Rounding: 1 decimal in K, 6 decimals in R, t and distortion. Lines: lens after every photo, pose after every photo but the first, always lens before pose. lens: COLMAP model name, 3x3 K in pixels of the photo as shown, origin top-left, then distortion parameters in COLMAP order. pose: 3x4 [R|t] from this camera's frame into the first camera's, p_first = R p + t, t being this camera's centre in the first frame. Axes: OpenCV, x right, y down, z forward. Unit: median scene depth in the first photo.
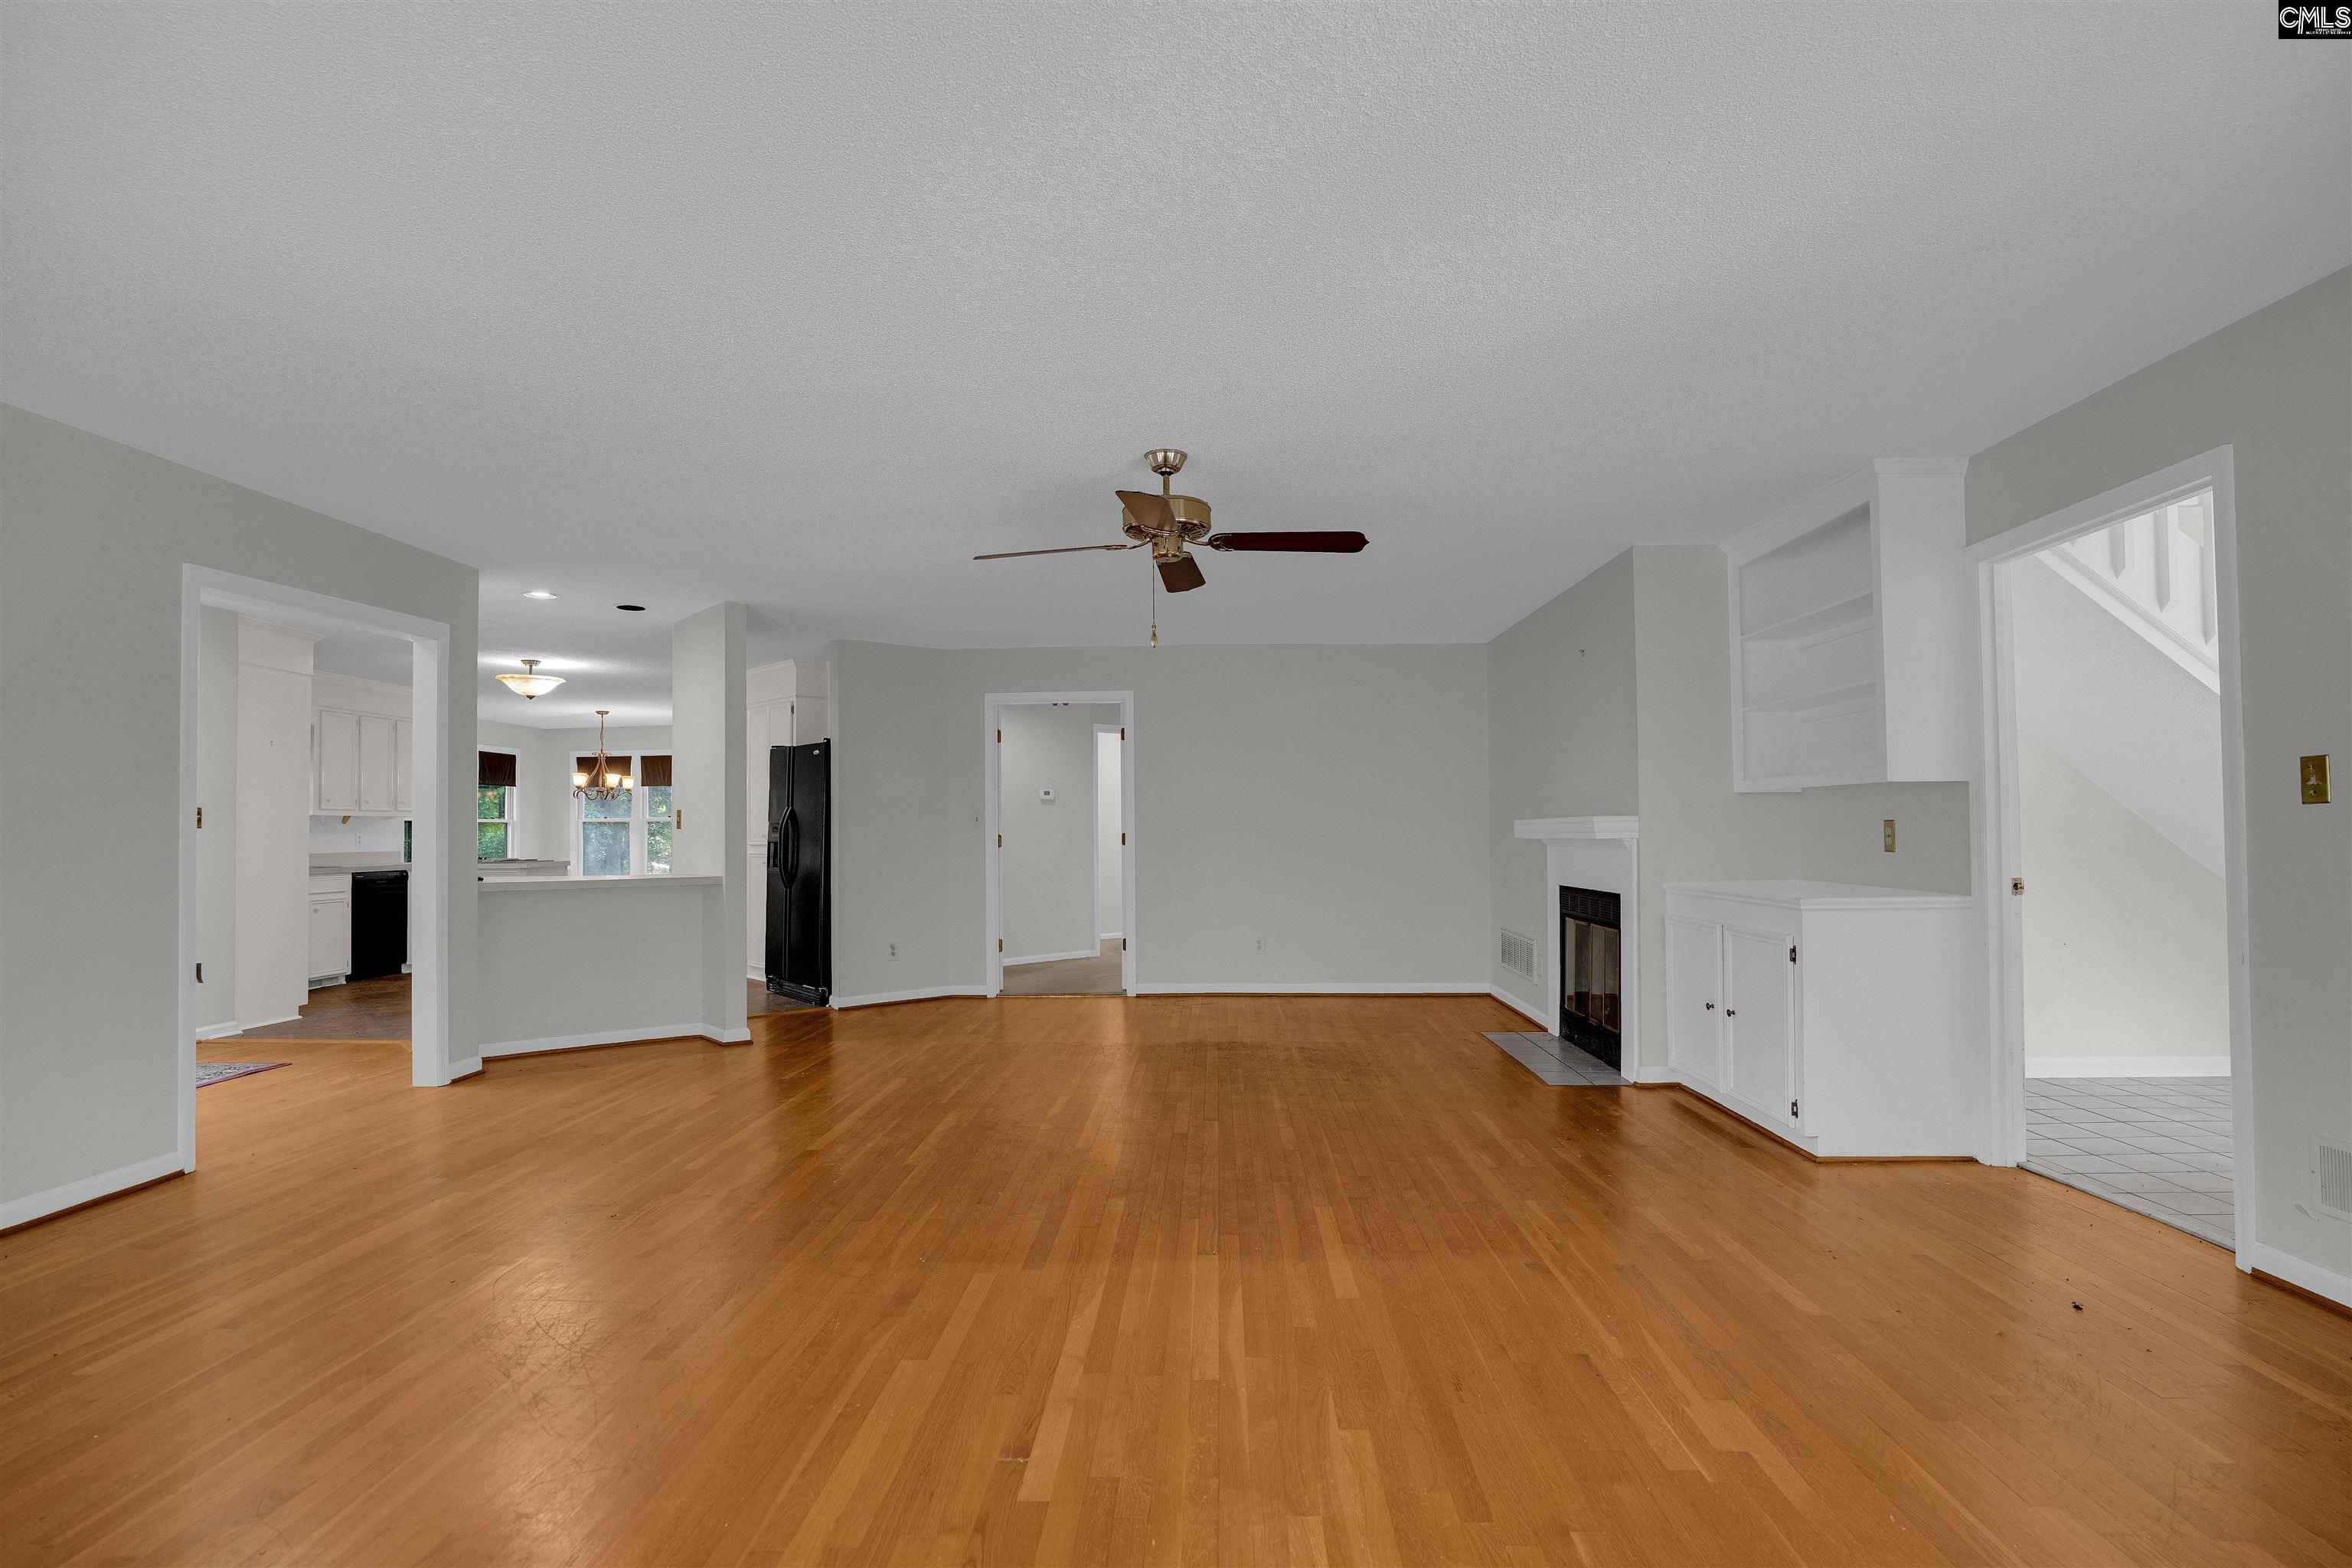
lens RADIAL K [[1146.1, 0, 1158.7], [0, 1146.1, 804.0], [0, 0, 1]] dist [-0.025174, 0.000613]
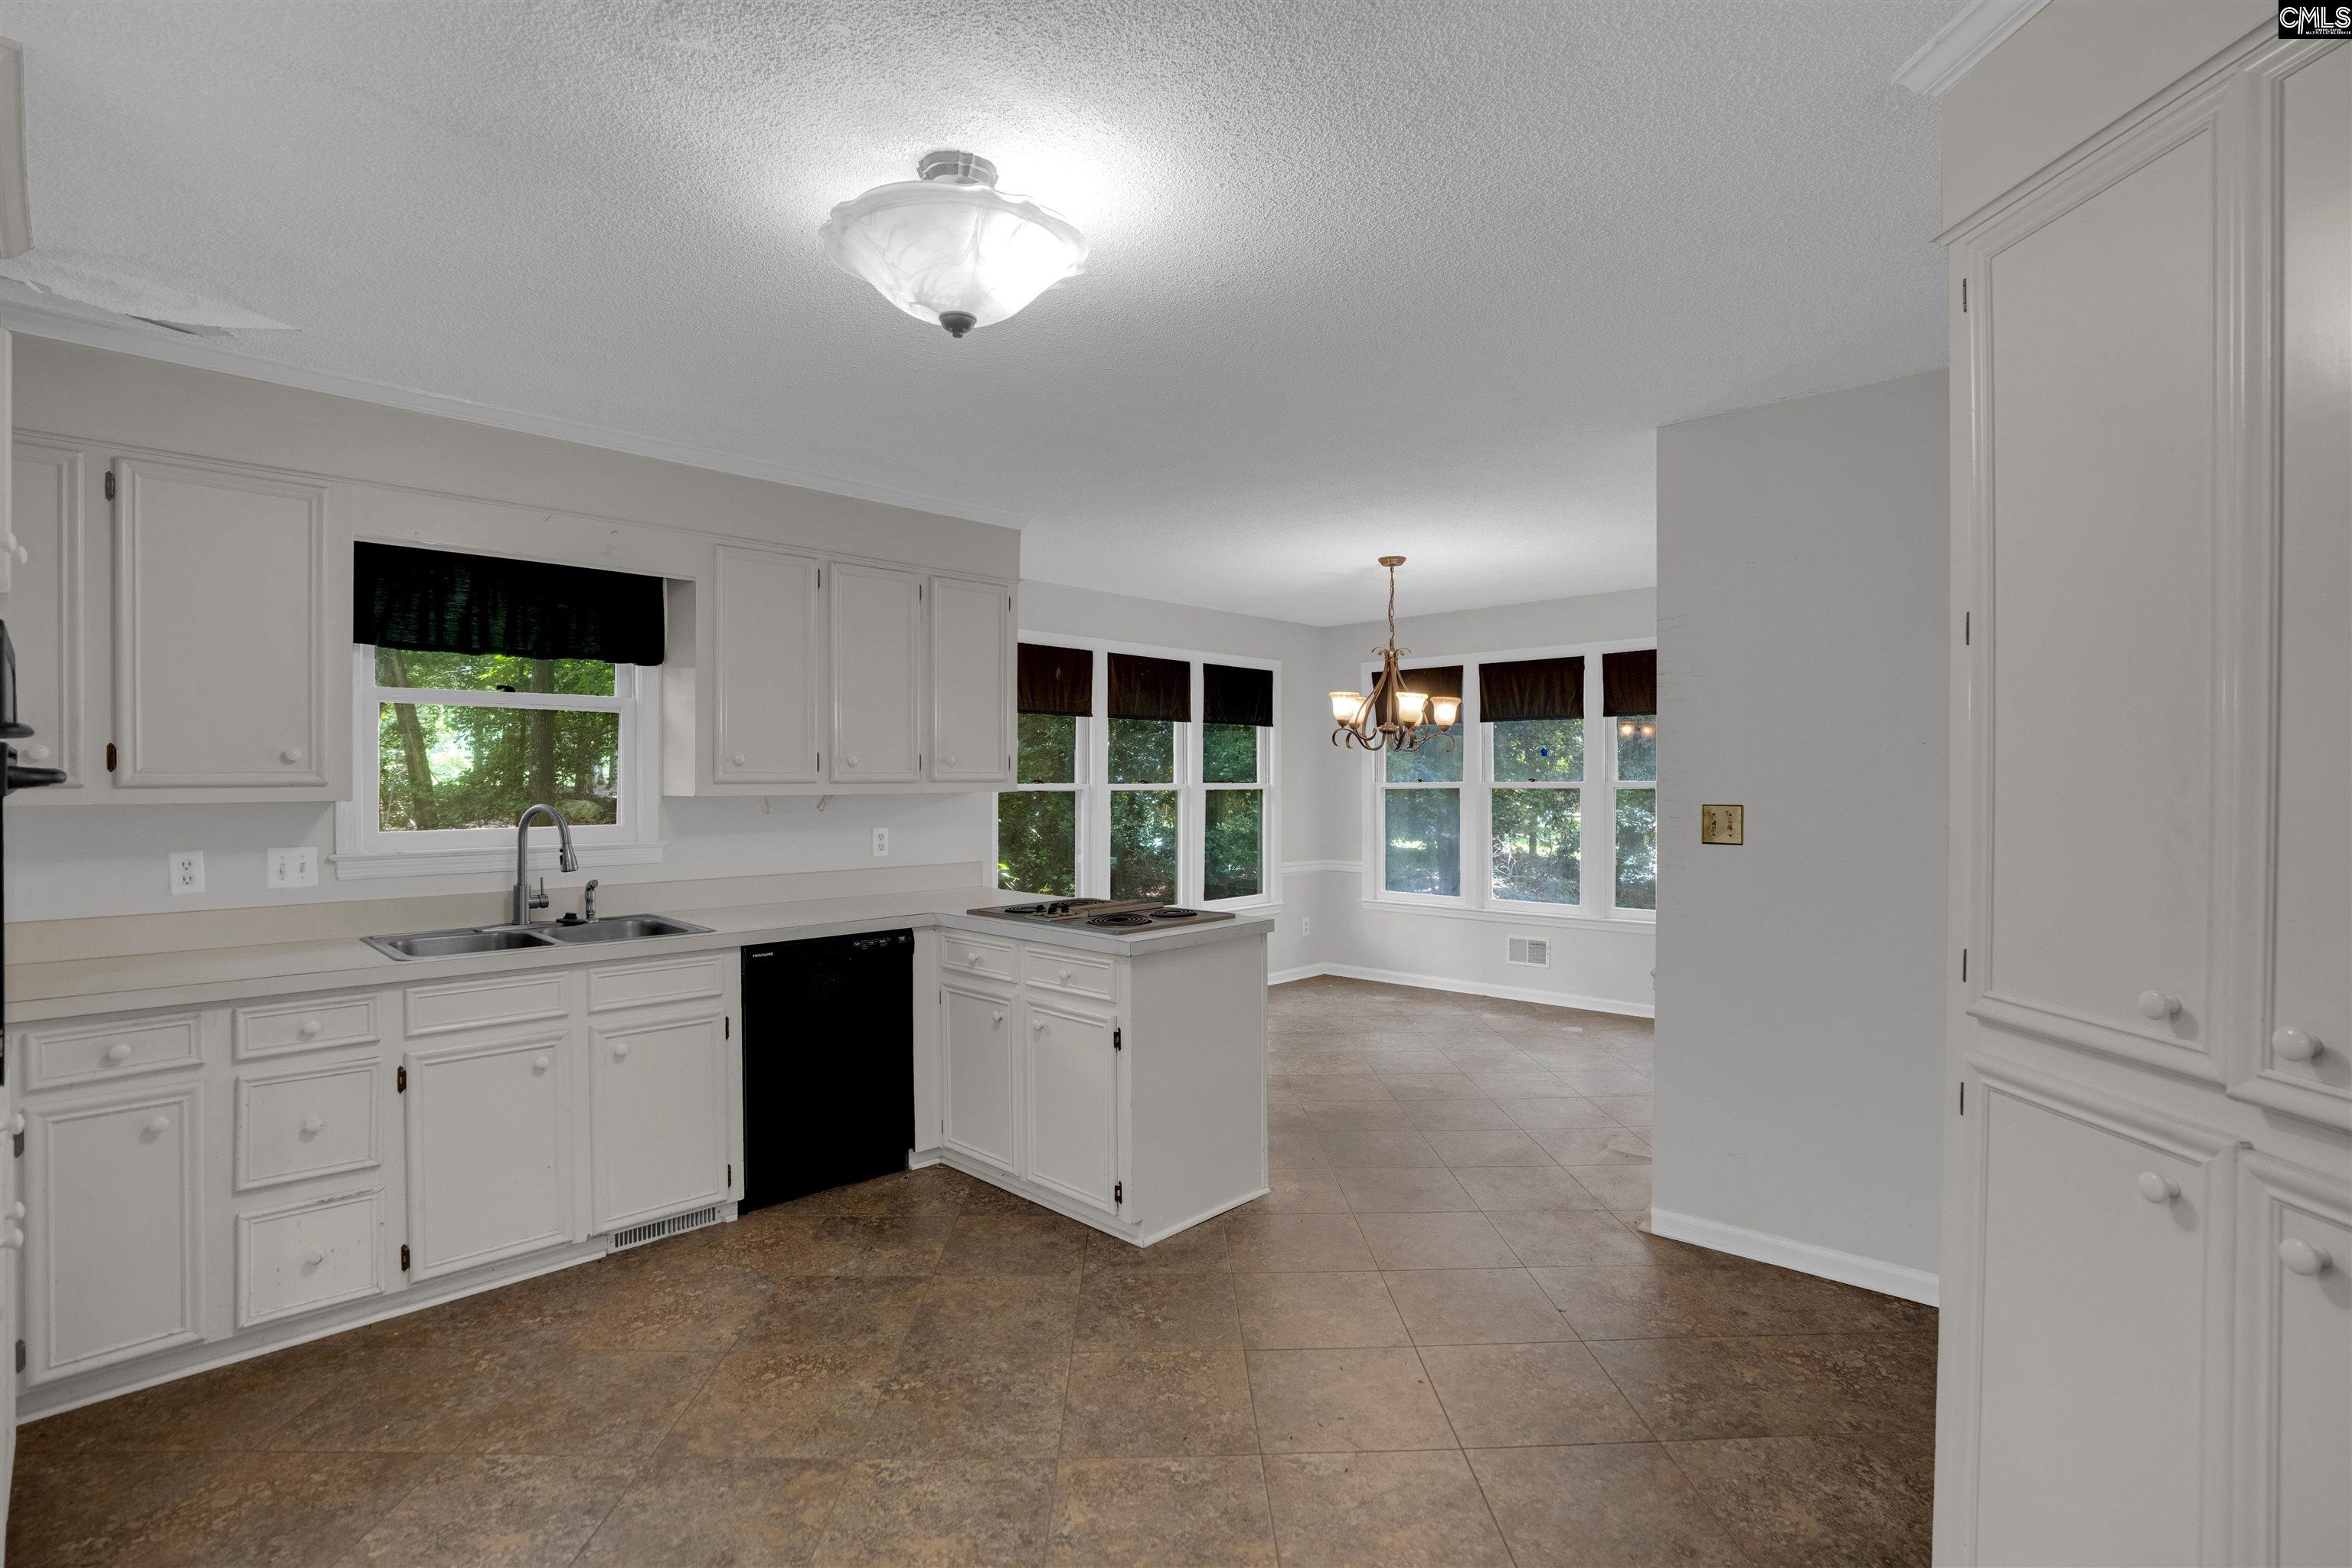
lens RADIAL K [[1146.1, 0, 1175.0], [0, 1146.1, 780.4], [0, 0, 1]] dist [-0.025174, 0.000613]
pose [[0.760255, 0.010911, -0.649533, -0.253466], [0.007225, 0.999655, 0.025249, -0.003725], [0.649585, -0.023889, 0.759914, 0.589200]]
